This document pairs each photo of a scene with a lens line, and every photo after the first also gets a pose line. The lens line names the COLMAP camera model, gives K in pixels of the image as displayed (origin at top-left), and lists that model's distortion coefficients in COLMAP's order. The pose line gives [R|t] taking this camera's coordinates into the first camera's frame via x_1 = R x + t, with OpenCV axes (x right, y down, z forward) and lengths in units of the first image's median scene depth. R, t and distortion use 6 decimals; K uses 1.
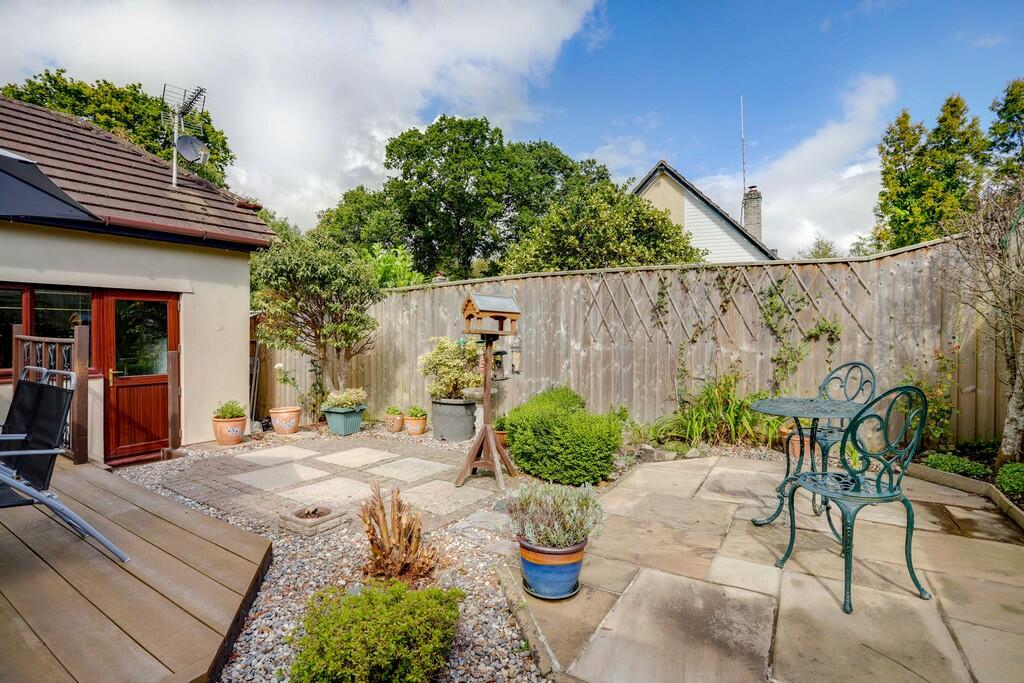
lens RADIAL K [[498.6, 0, 513.2], [0, 498.6, 335.8], [0, 0, 1]] dist [-0.064045, 0.024624]
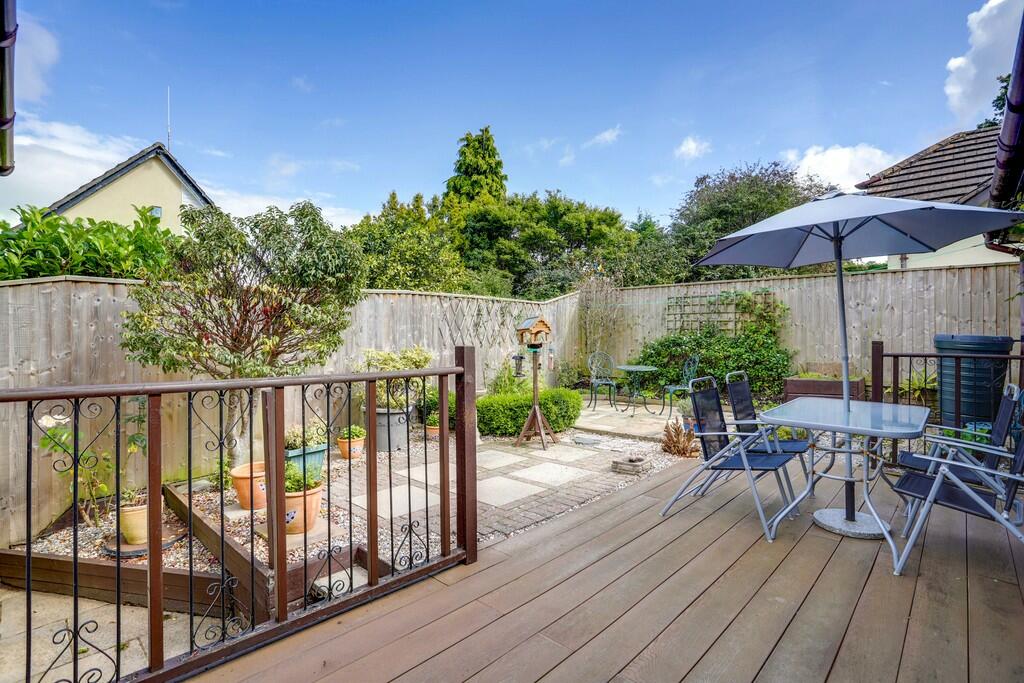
lens RADIAL K [[498.6, 0, 513.4], [0, 498.6, 333.9], [0, 0, 1]] dist [-0.064045, 0.024624]
pose [[0.188613, -0.004429, 0.982042, -1.145811], [0.011222, 0.999934, 0.002354, -0.029139], [-0.981987, 0.010576, 0.188650, 0.603914]]
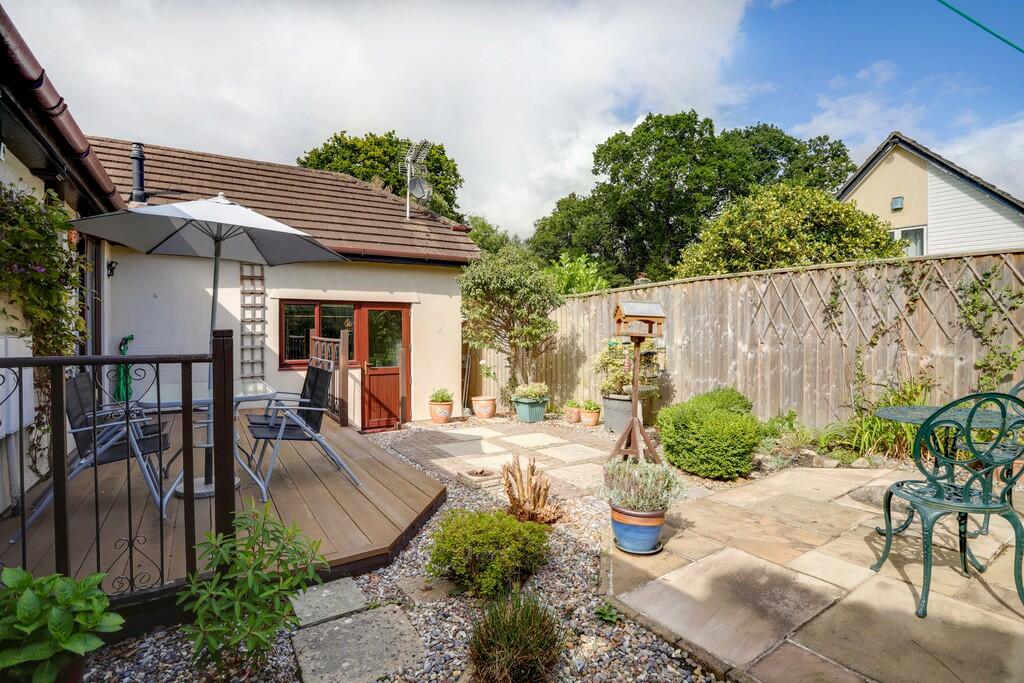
lens RADIAL K [[498.6, 0, 512.9], [0, 498.6, 337.1], [0, 0, 1]] dist [-0.064045, 0.024624]
pose [[0.909642, 0.002063, -0.415388, 0.123839], [-0.001400, 0.999997, 0.001901, -0.002354], [0.415391, -0.001147, 0.909642, -0.095249]]
